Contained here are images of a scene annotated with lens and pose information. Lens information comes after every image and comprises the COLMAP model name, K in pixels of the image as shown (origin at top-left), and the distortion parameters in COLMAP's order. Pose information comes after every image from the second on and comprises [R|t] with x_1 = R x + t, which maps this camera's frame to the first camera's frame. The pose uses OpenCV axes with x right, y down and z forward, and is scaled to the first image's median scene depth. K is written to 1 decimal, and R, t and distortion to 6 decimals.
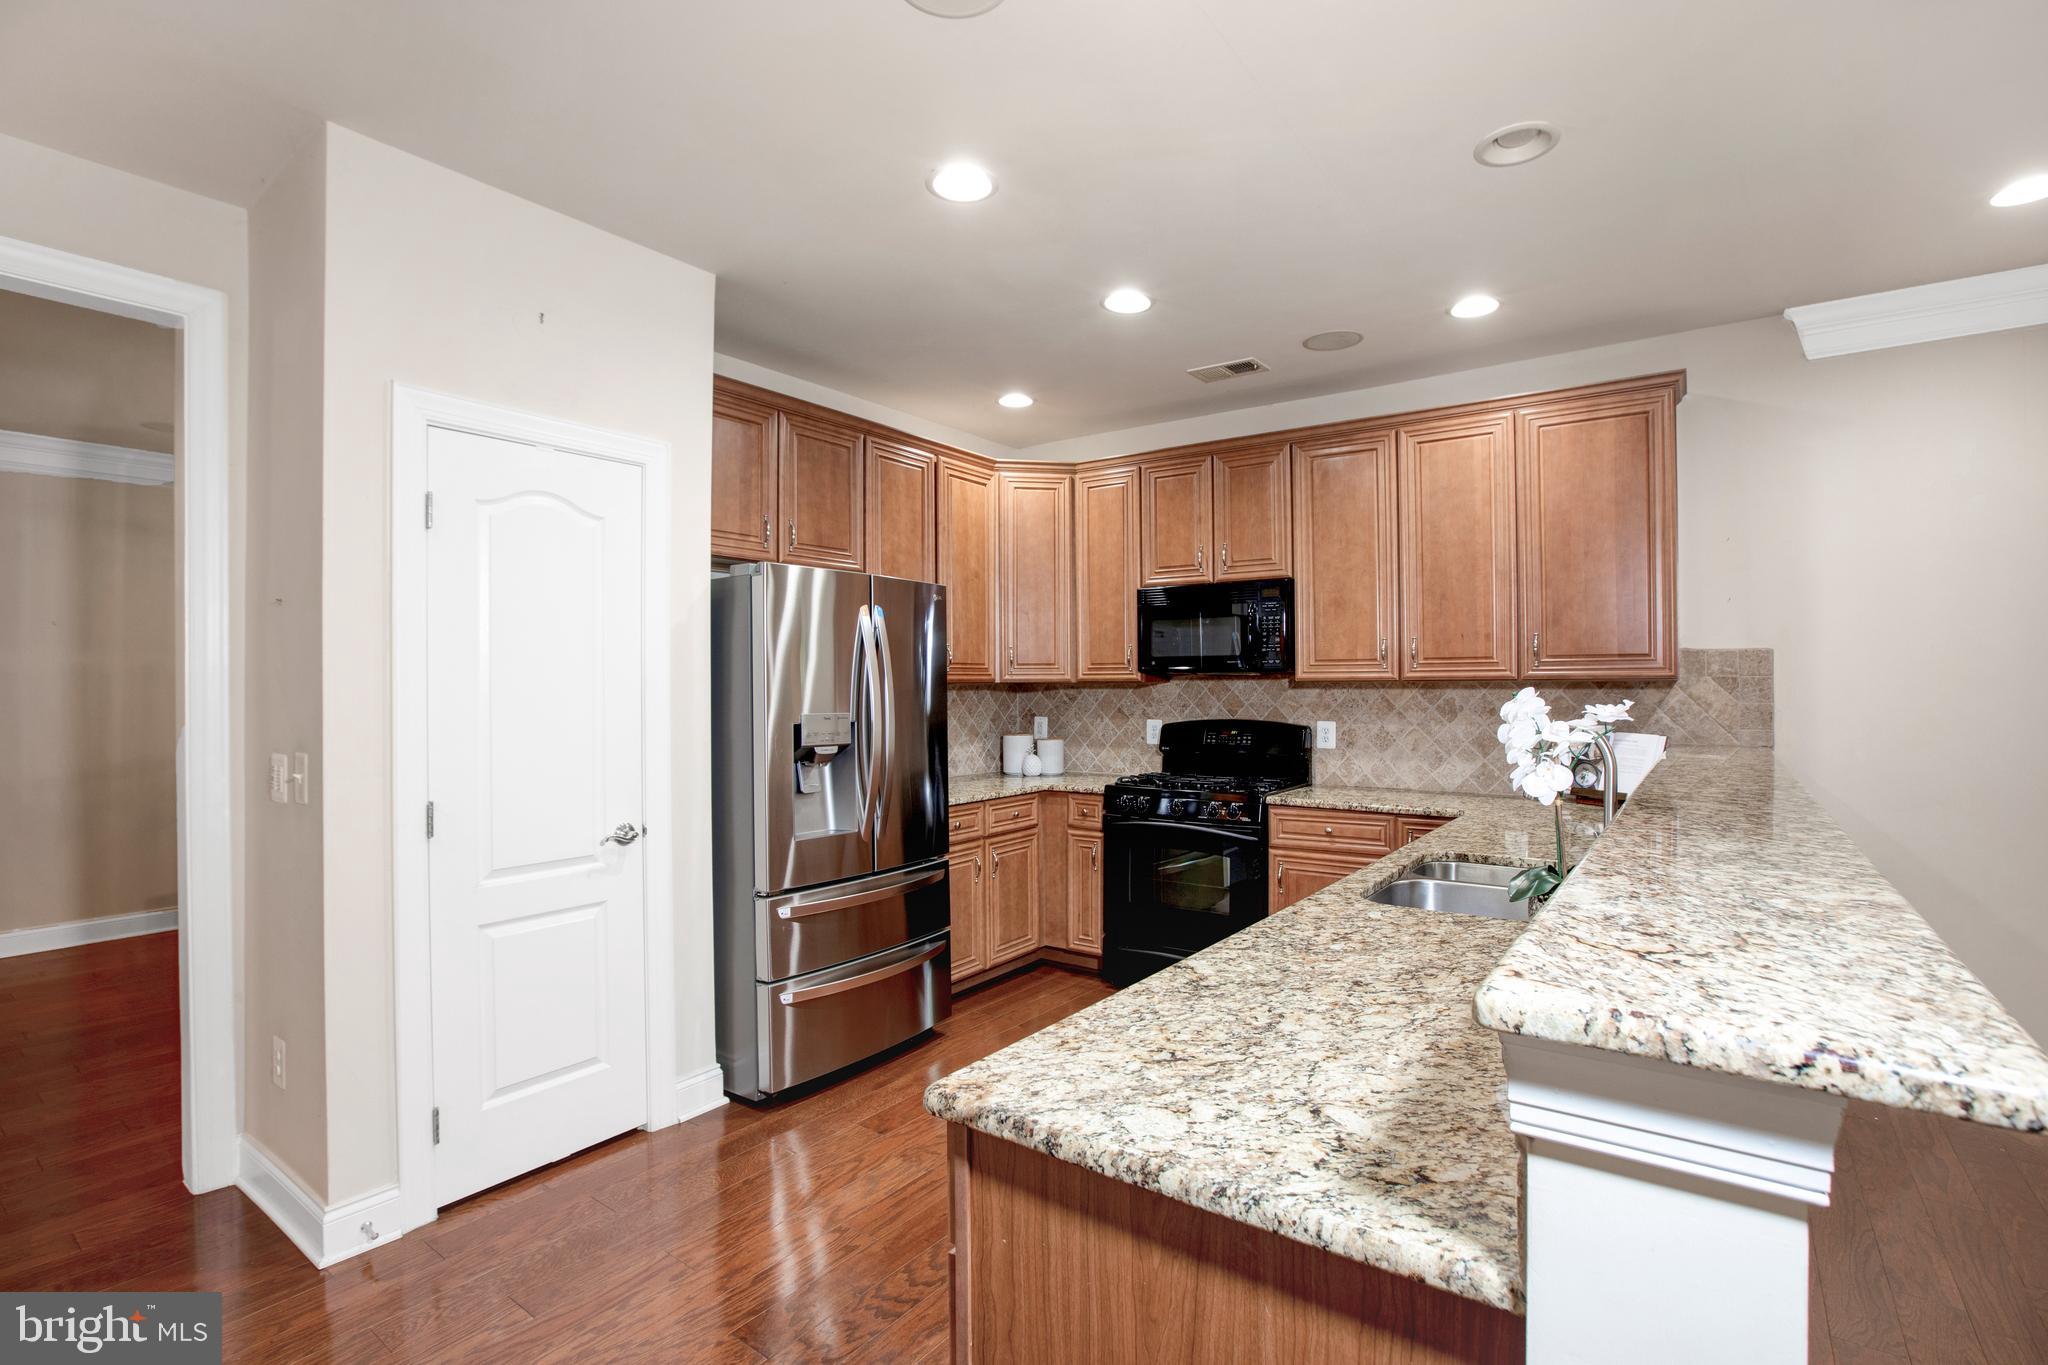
lens RADIAL K [[944.7, 0, 1060.7], [0, 944.7, 687.1], [0, 0, 1]] dist [-0.052178, 0.000103]
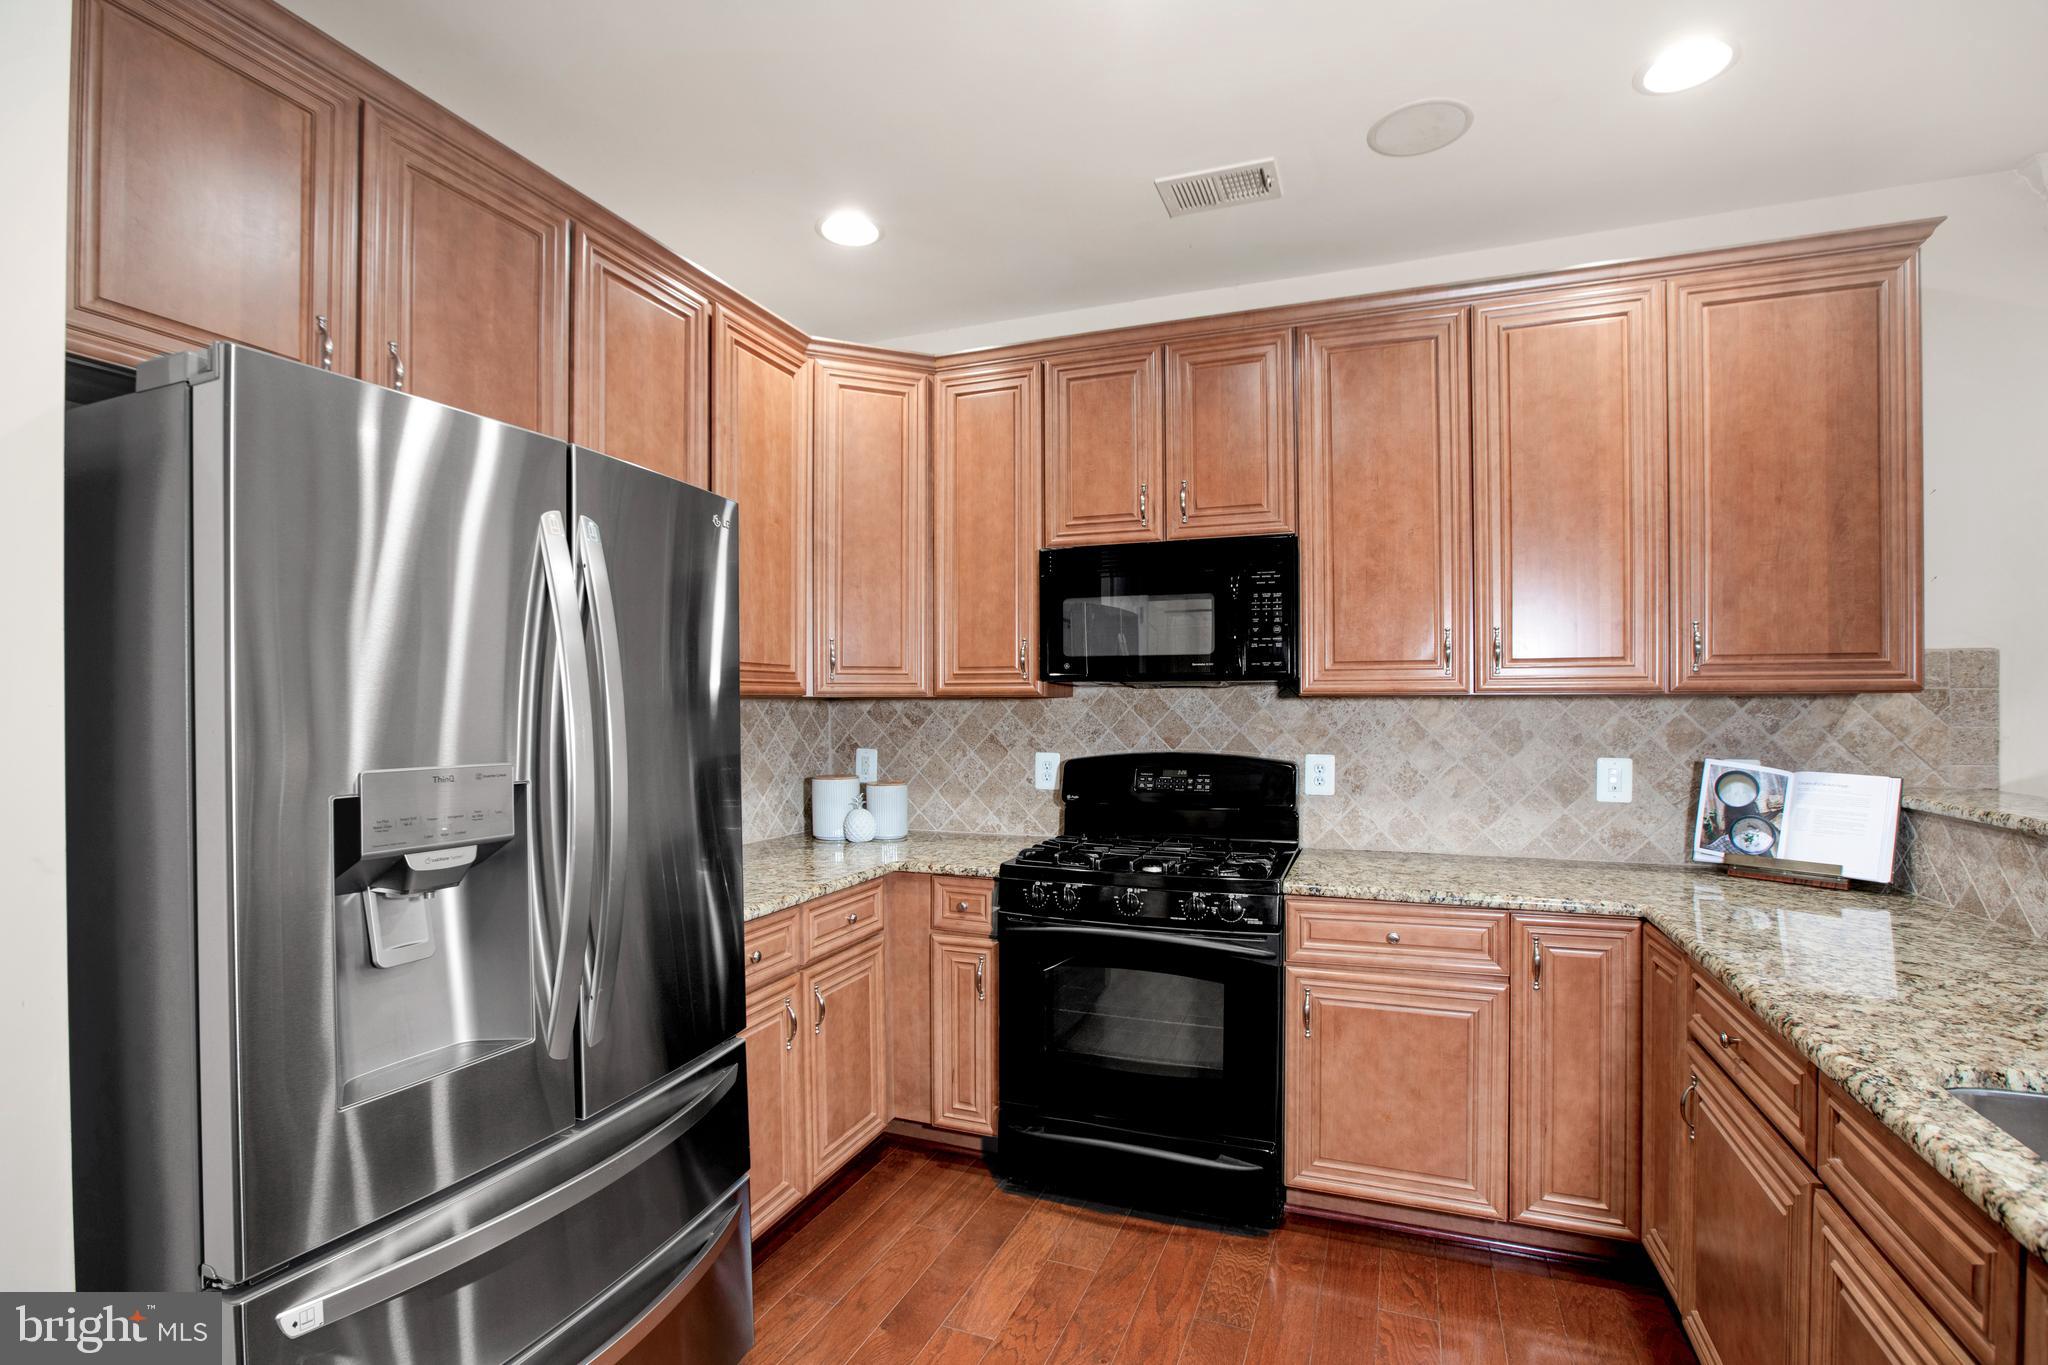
lens RADIAL K [[913.7, 0, 1049.5], [0, 913.7, 708.4], [0, 0, 1]] dist [-0.053472, 0.019769]
pose [[0.968305, 0.000157, 0.249772, -0.069619], [-0.000463, 0.999999, 0.001168, 0.002340], [-0.249771, -0.001247, 0.968304, 0.416820]]
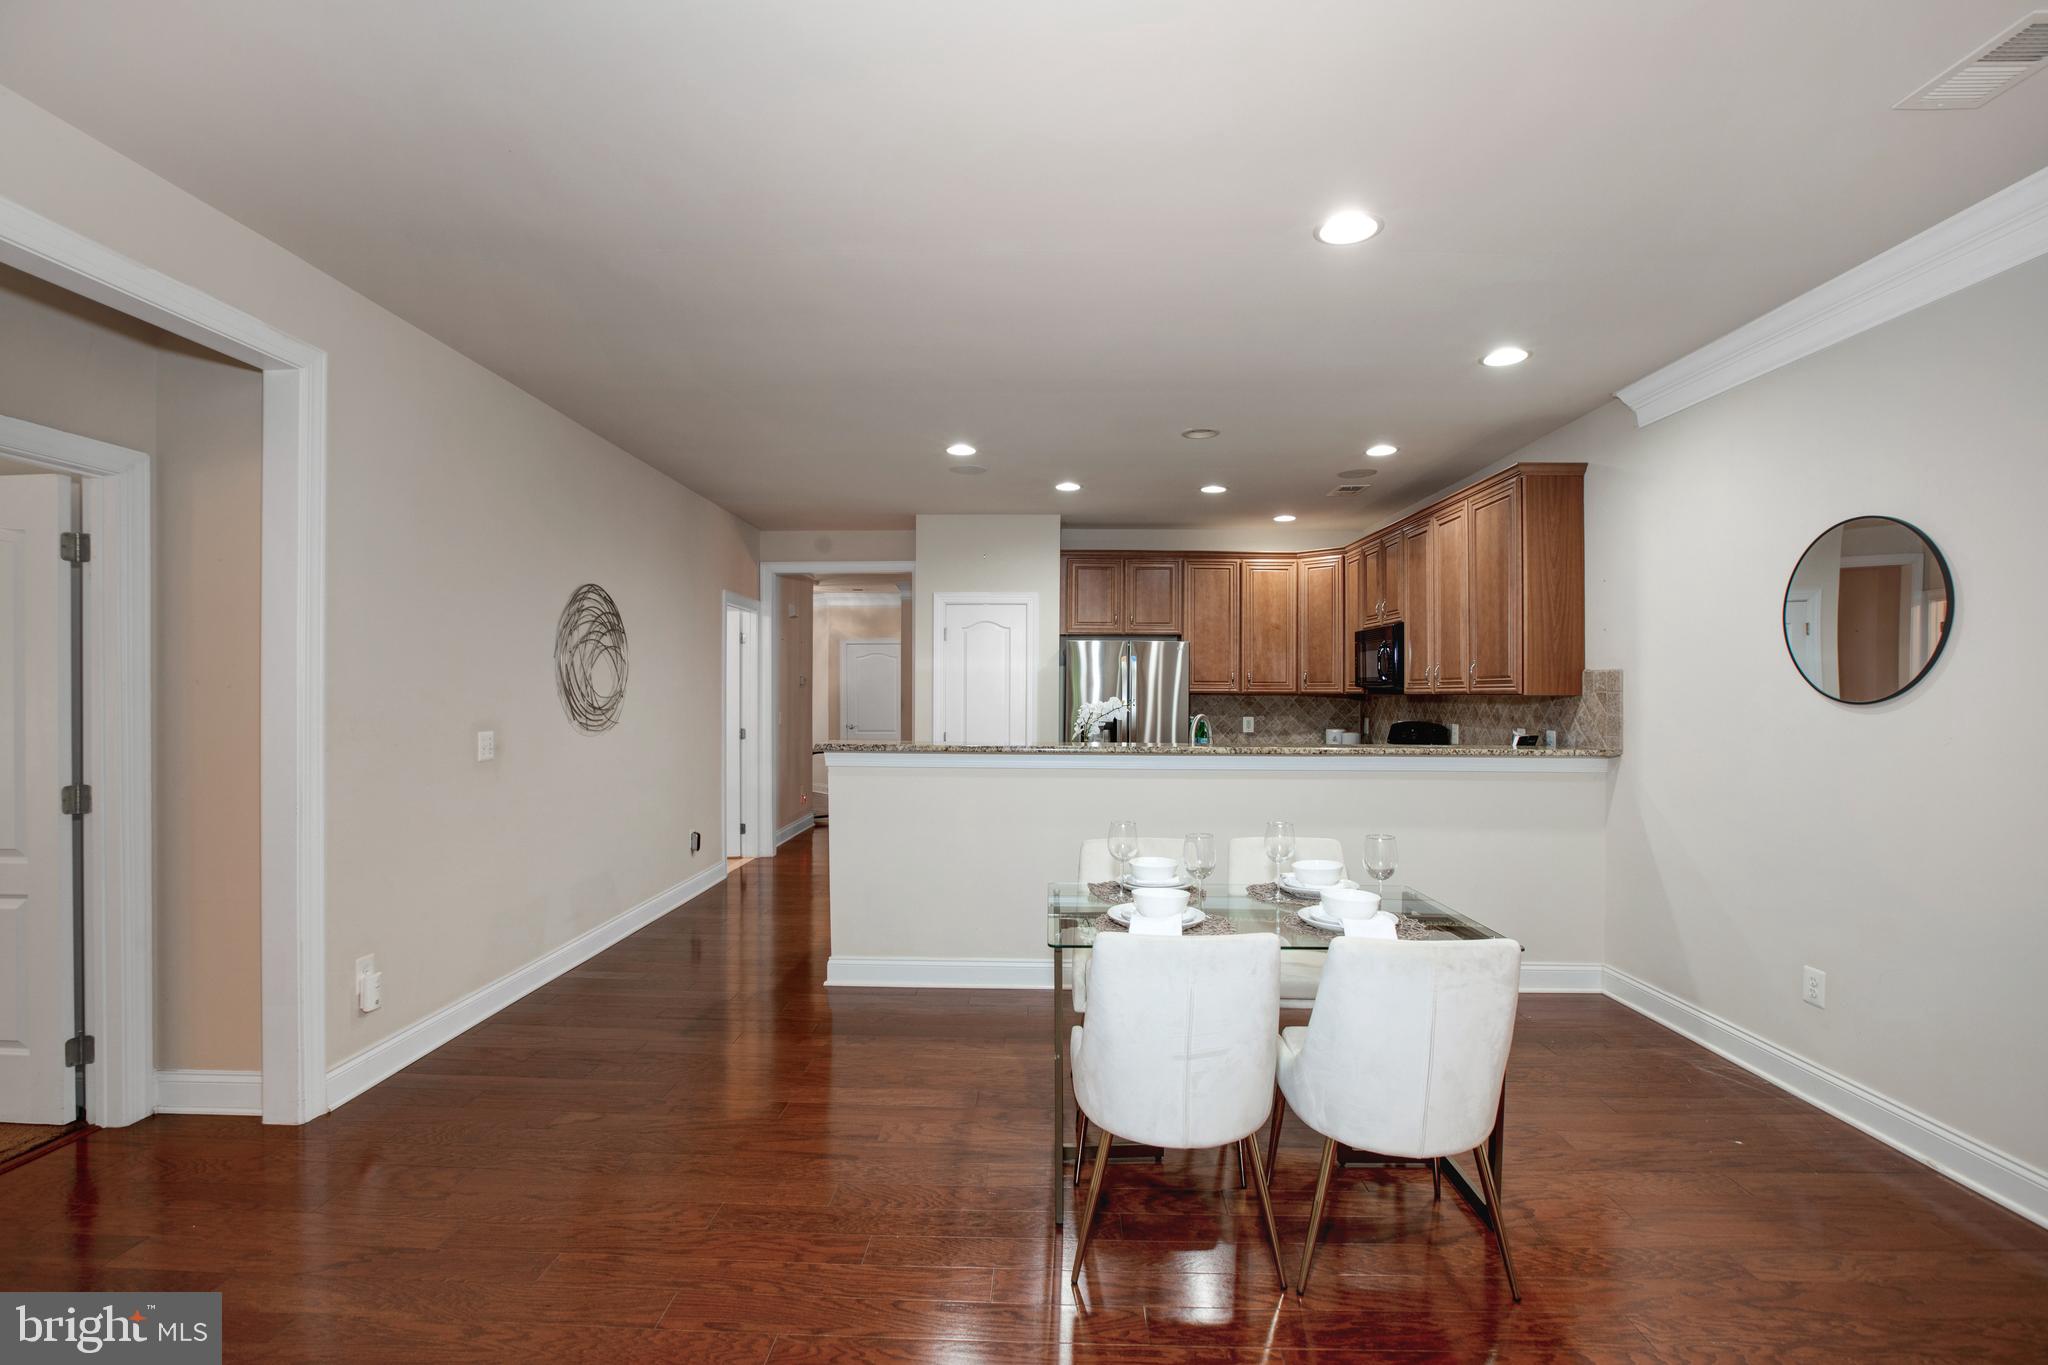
lens RADIAL K [[944.7, 0, 1060.7], [0, 944.7, 687.1], [0, 0, 1]] dist [-0.052178, 0.000103]
pose [[0.595432, -0.000080, -0.803406, 1.035097], [-0.007452, 0.999956, -0.005623, -0.005075], [0.803371, 0.009335, 0.595405, -0.263718]]
